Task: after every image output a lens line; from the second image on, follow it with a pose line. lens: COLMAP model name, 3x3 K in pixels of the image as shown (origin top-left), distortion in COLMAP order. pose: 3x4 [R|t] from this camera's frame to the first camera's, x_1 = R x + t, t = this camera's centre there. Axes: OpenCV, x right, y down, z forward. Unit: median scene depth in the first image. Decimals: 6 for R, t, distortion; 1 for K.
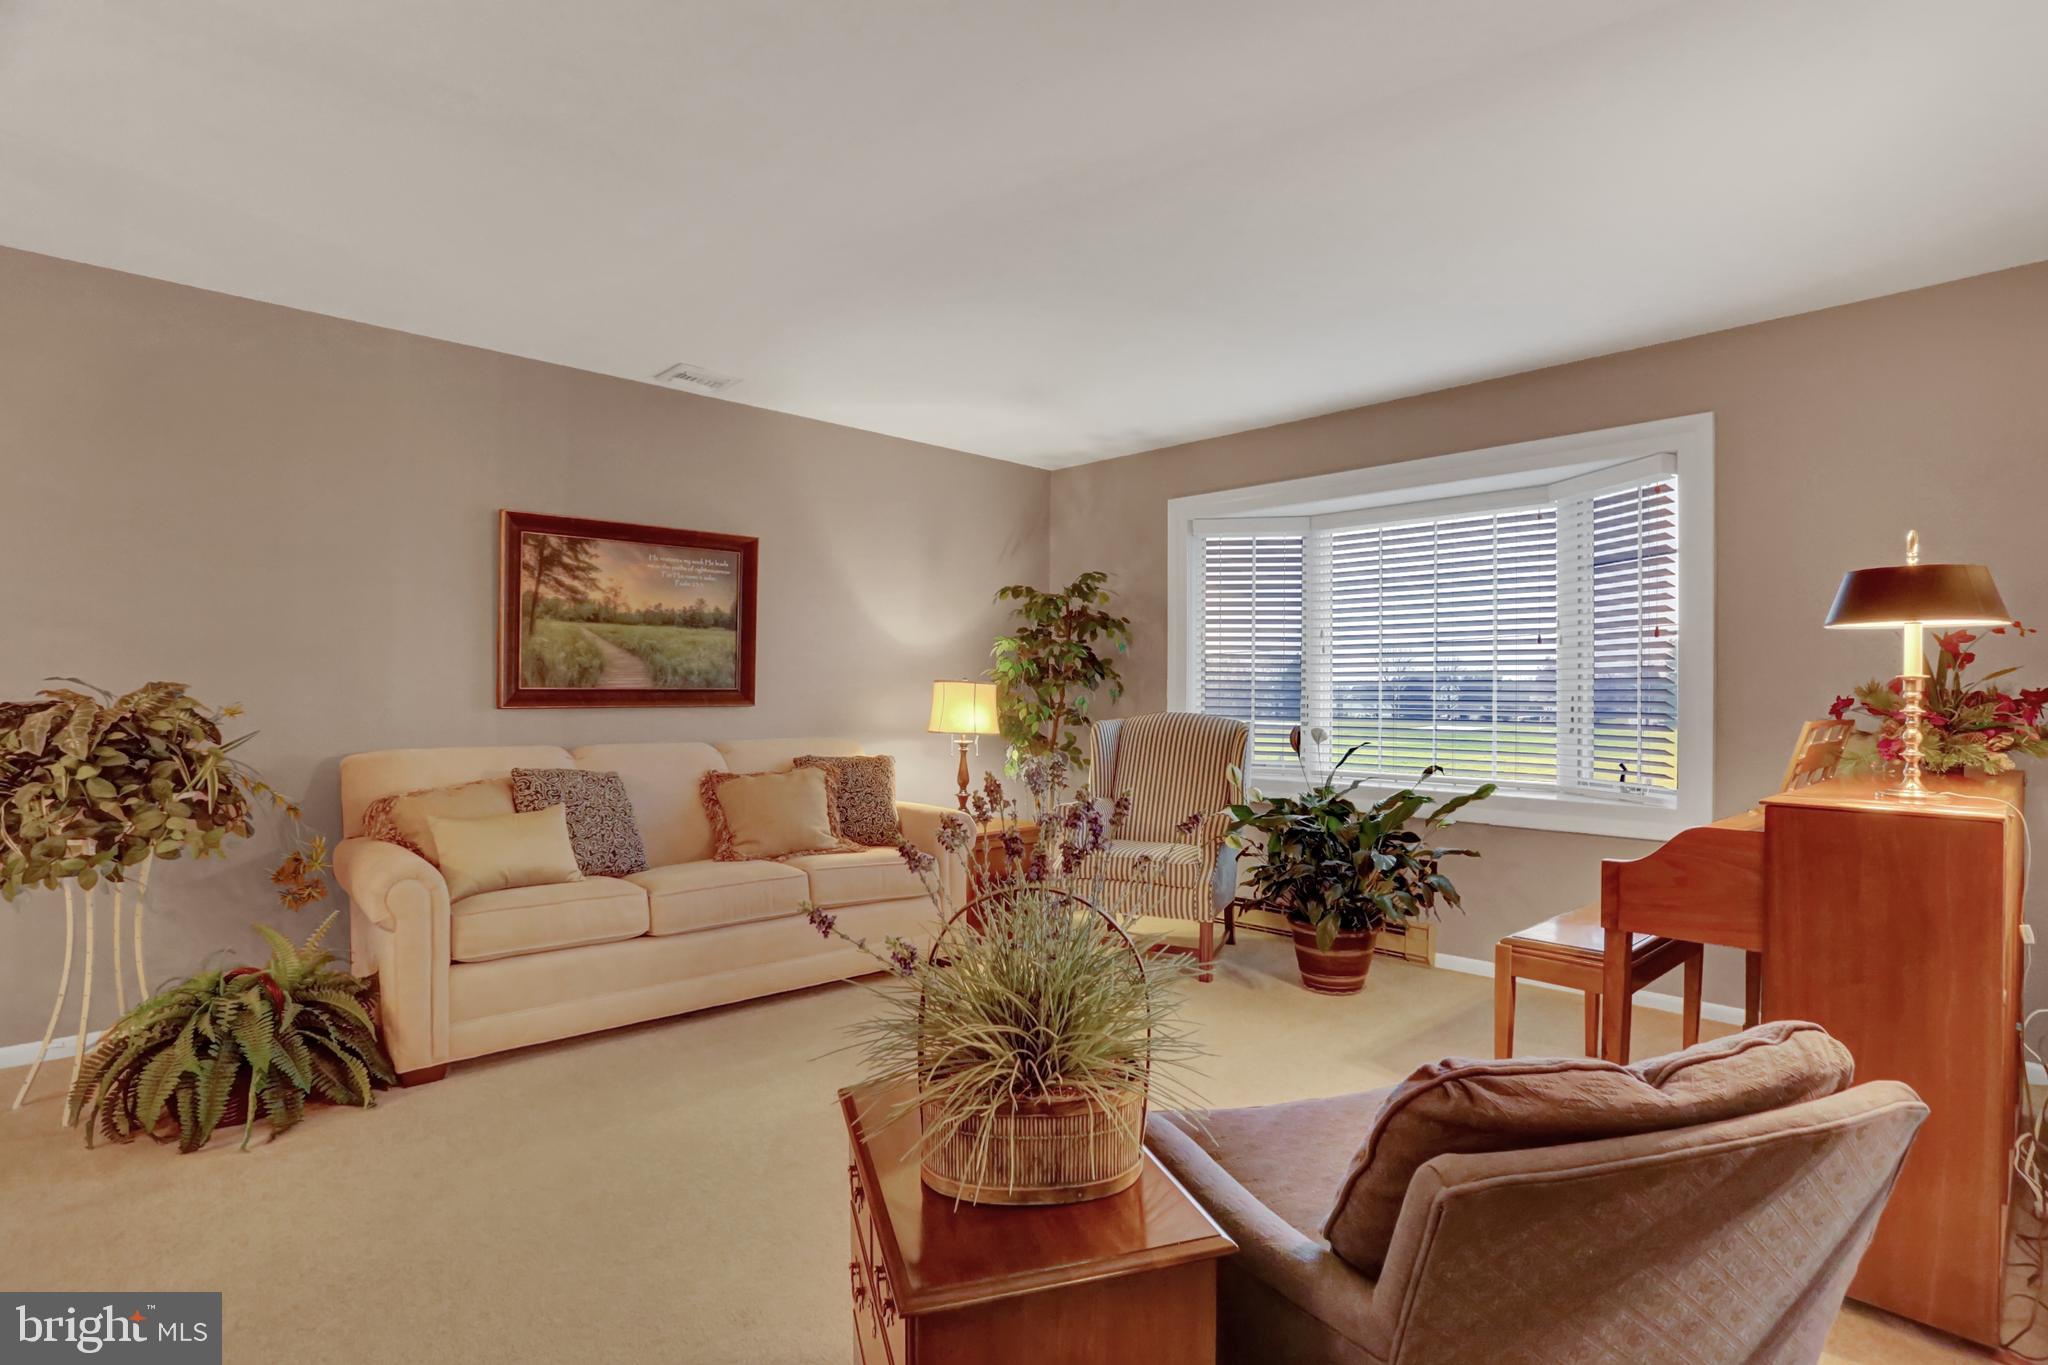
lens RADIAL K [[998.2, 0, 1051.1], [0, 998.2, 683.7], [0, 0, 1]] dist [-0.070877, 0.031328]
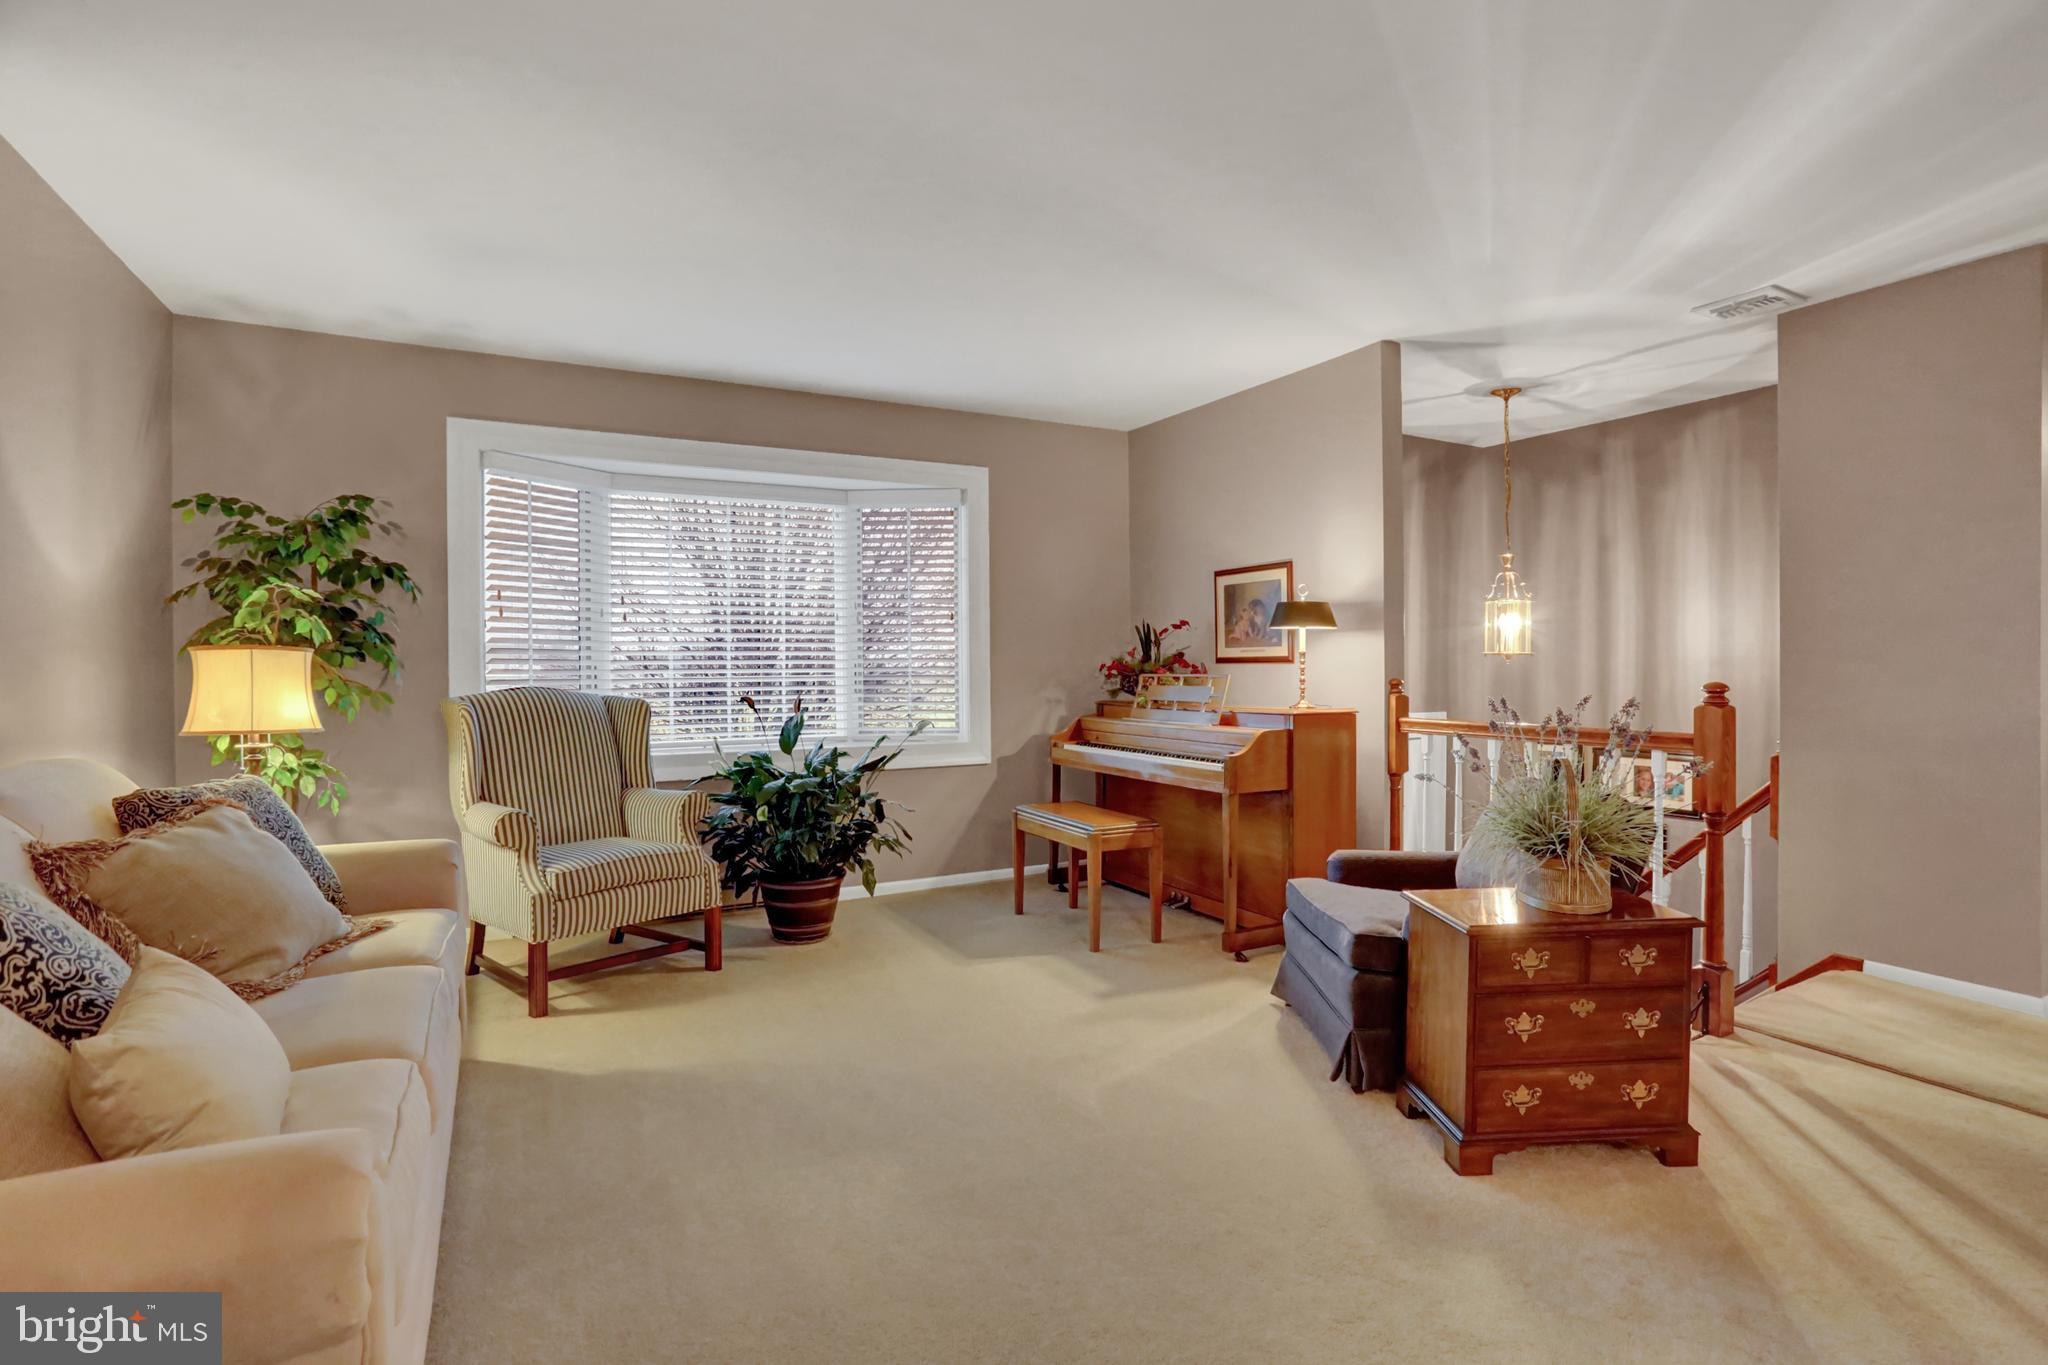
lens RADIAL K [[1041.2, 0, 1084.7], [0, 1041.2, 678.9], [0, 0, 1]] dist [-0.077084, 0.037812]
pose [[0.234390, -0.021157, 0.971912, -0.744370], [-0.001594, 0.999753, 0.022147, 0.001953], [-0.972141, -0.006741, 0.234298, 0.456574]]
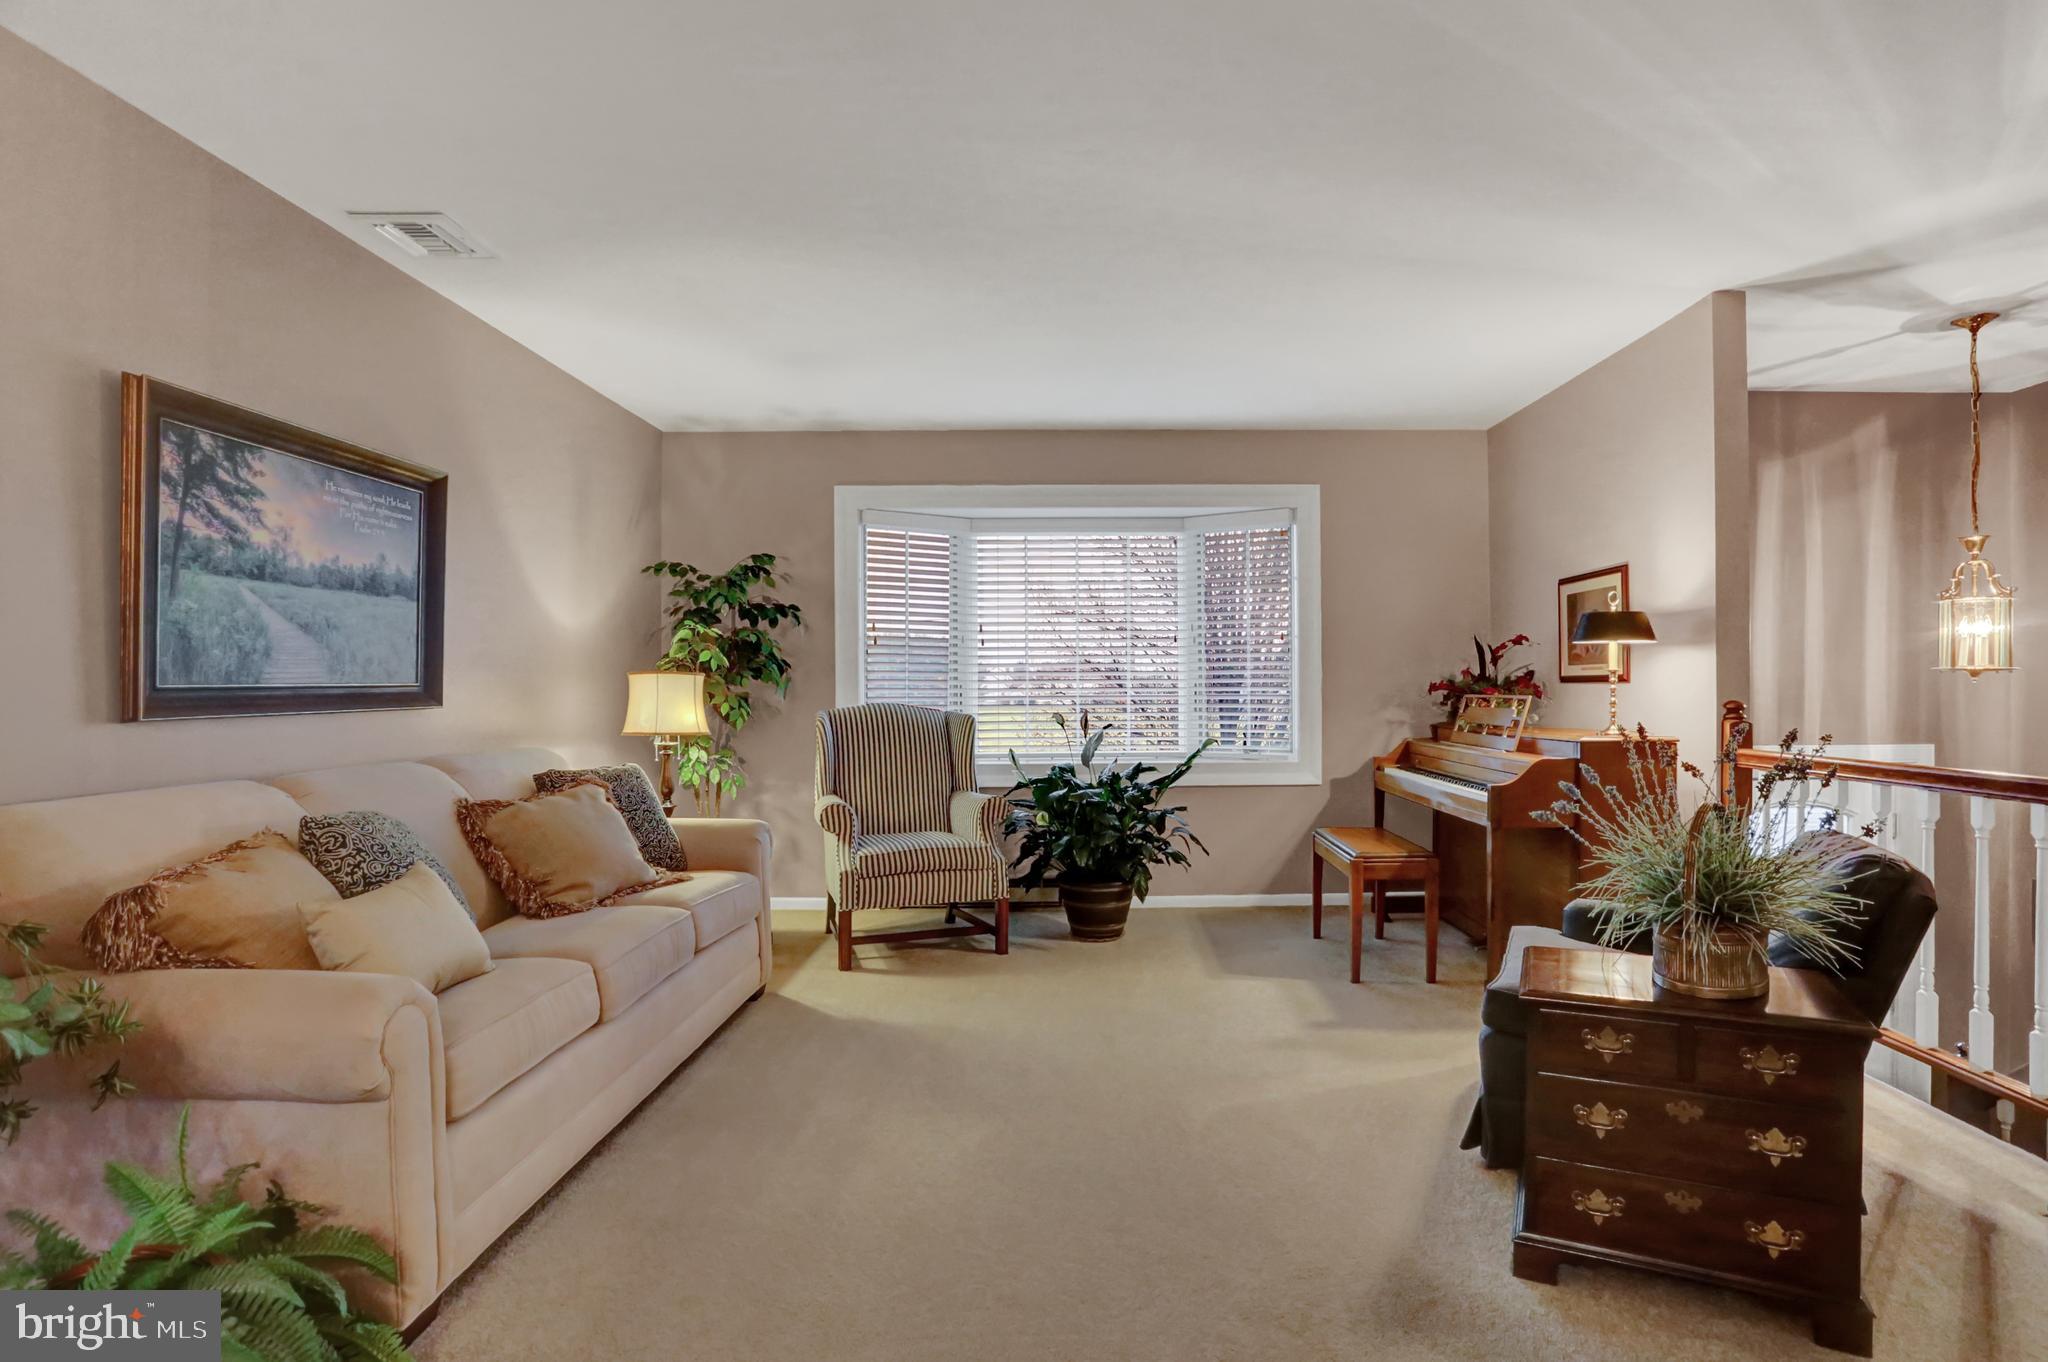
lens RADIAL K [[1044.5, 0, 1043.8], [0, 1044.5, 690.9], [0, 0, 1]] dist [-0.030978, 0.001373]
pose [[0.688872, -0.013783, 0.724752, -0.663098], [0.003703, 0.999873, 0.015496, -0.000074], [-0.724874, -0.007991, 0.688835, 0.212220]]
